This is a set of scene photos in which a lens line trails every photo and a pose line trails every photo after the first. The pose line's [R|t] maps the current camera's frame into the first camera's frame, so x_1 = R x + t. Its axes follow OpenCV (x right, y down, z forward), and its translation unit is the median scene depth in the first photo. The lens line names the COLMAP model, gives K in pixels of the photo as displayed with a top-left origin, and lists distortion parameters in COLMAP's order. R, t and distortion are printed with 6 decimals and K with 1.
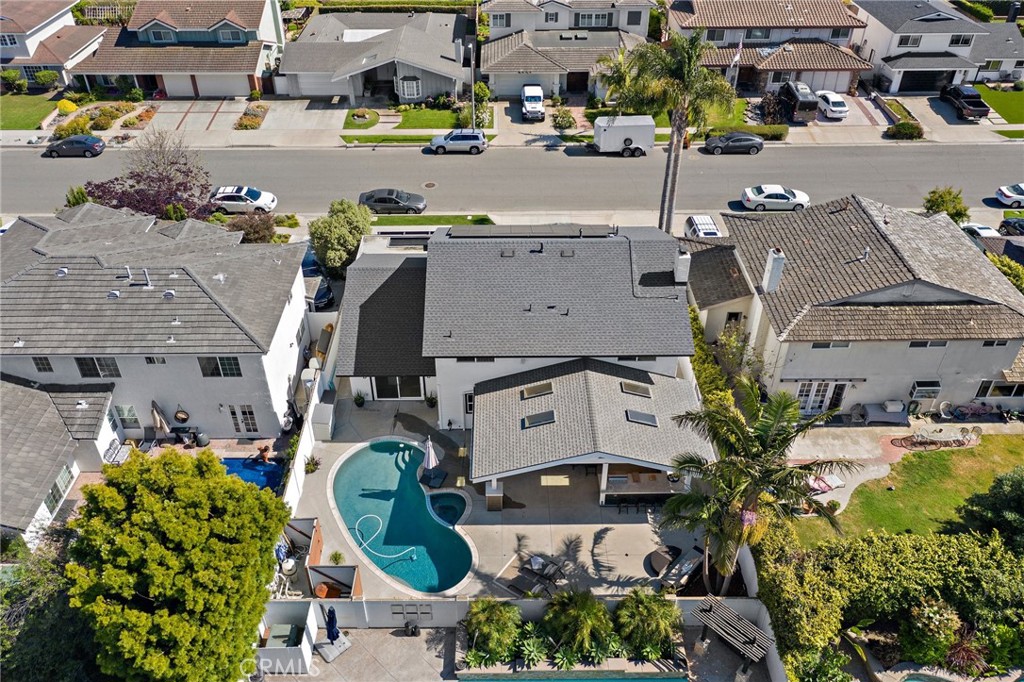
lens RADIAL K [[808.3, 0, 510.7], [0, 808.3, 342.4], [0, 0, 1]] dist [-0.000530, 0.008508]
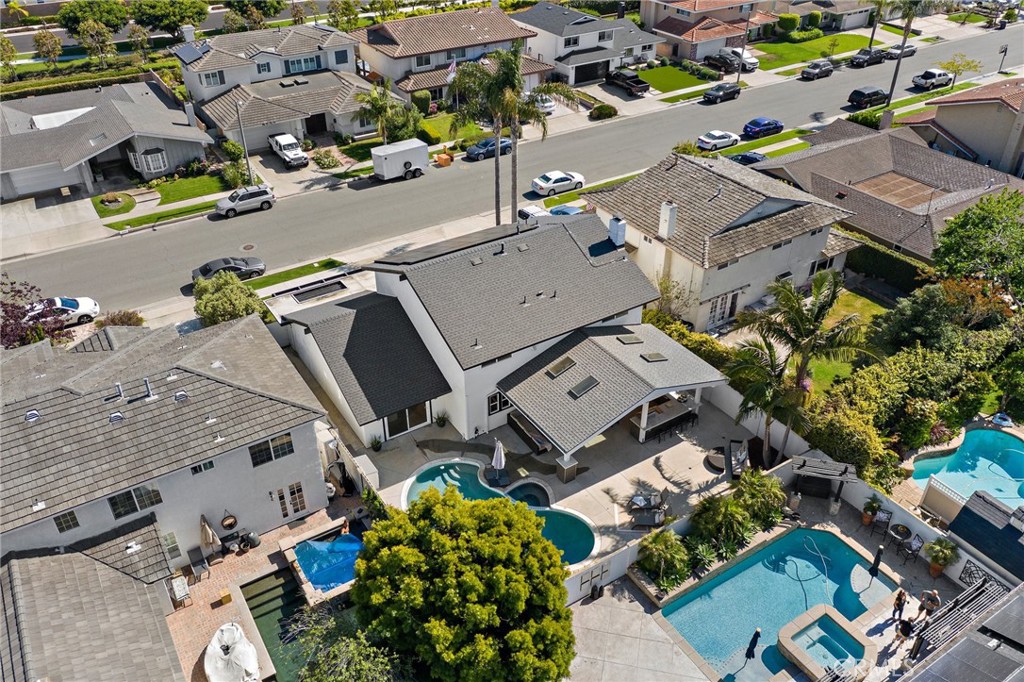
lens RADIAL K [[808.3, 0, 513.2], [0, 808.3, 338.7], [0, 0, 1]] dist [-0.000530, 0.008508]
pose [[0.847210, -0.296719, 0.440674, -0.306330], [0.318943, 0.947450, 0.024769, -0.015781], [-0.424866, 0.119565, 0.897326, 0.016648]]
